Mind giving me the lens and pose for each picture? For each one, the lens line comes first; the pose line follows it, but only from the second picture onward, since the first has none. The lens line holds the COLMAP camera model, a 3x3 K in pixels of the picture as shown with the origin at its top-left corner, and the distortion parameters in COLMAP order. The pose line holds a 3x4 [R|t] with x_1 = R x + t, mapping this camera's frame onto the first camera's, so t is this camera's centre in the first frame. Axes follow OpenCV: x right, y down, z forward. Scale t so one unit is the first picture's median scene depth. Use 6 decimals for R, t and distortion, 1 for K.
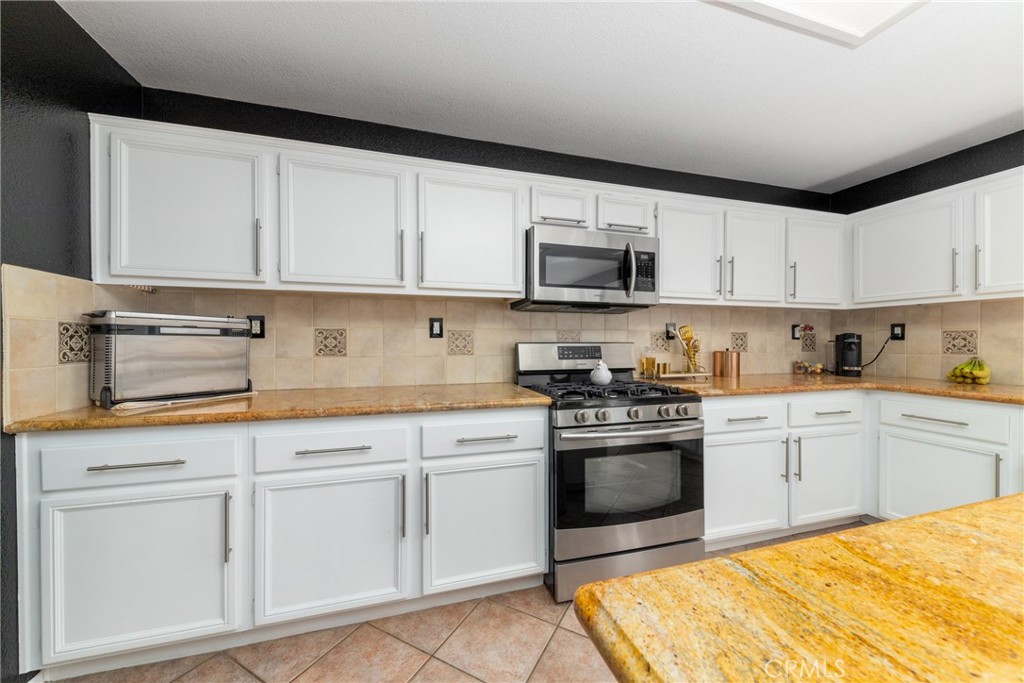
lens RADIAL K [[354.5, 0, 509.4], [0, 354.5, 345.6], [0, 0, 1]] dist [0.004077, -0.001850]
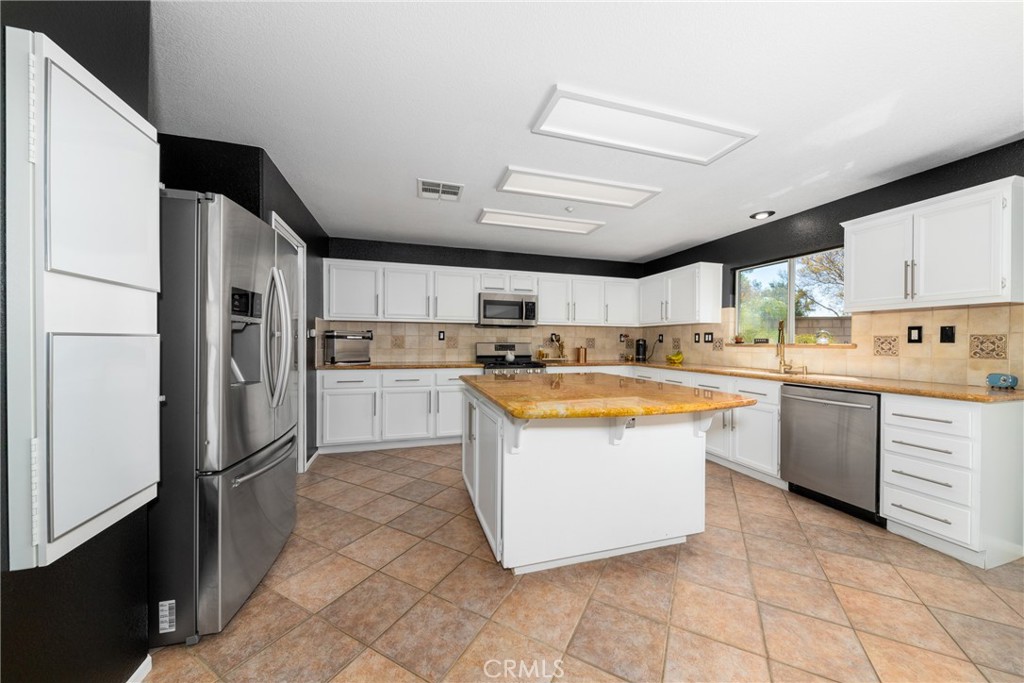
lens RADIAL K [[354.5, 0, 510.1], [0, 354.5, 340.3], [0, 0, 1]] dist [0.004077, -0.001850]
pose [[0.999723, 0.006868, 0.022495, 0.174167], [-0.006482, 0.999831, -0.017192, 0.013703], [-0.022609, 0.017042, 0.999599, -1.206375]]
